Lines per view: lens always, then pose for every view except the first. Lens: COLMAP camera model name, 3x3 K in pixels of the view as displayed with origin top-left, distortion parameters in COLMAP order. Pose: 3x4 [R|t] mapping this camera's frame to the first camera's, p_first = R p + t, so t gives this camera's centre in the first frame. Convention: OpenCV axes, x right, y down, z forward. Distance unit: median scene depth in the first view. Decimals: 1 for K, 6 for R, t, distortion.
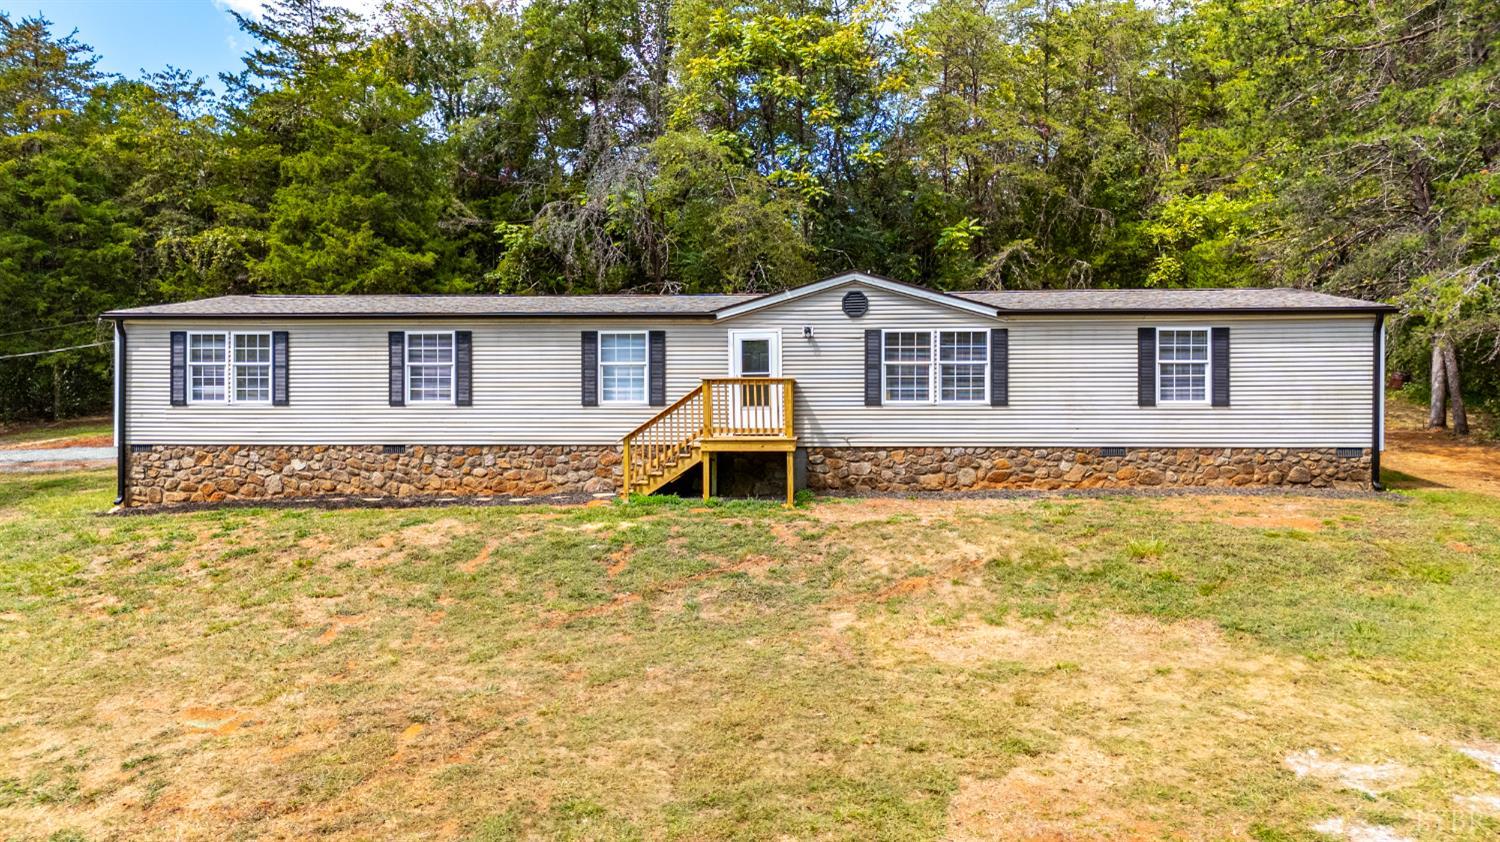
lens RADIAL K [[1114.9, 0, 750.8], [0, 1114.9, 416.9], [0, 0, 1]] dist [0.027724, -0.026119]
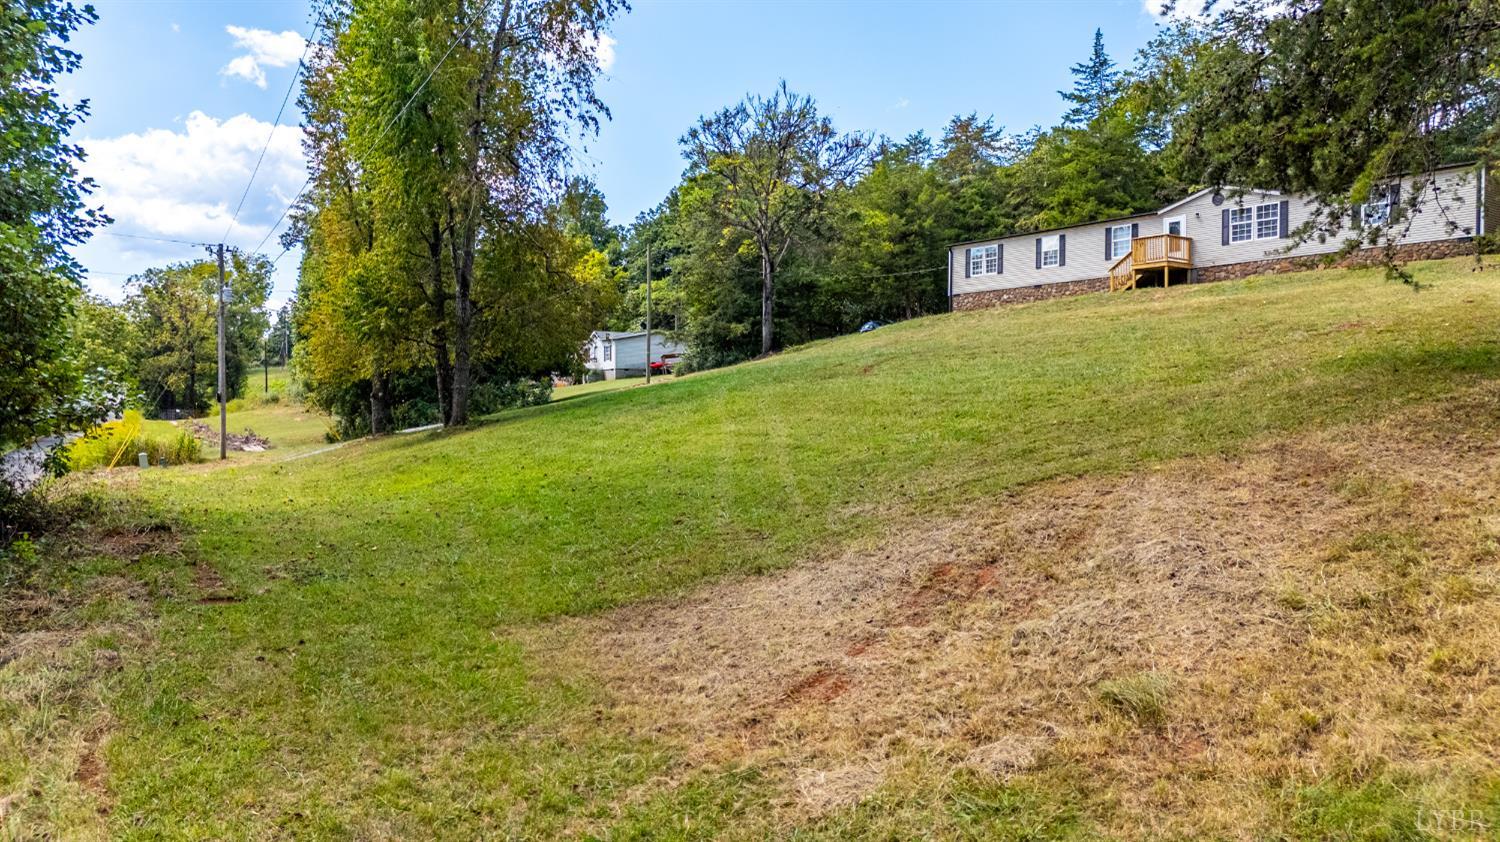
lens RADIAL K [[1114.9, 0, 751.4], [0, 1114.9, 419.5], [0, 0, 1]] dist [0.027724, -0.026119]
pose [[0.659374, 0.004063, -0.751804, 1.104972], [-0.002728, 0.999992, 0.003012, 0.314023], [0.751810, 0.000065, 0.659379, -1.074971]]
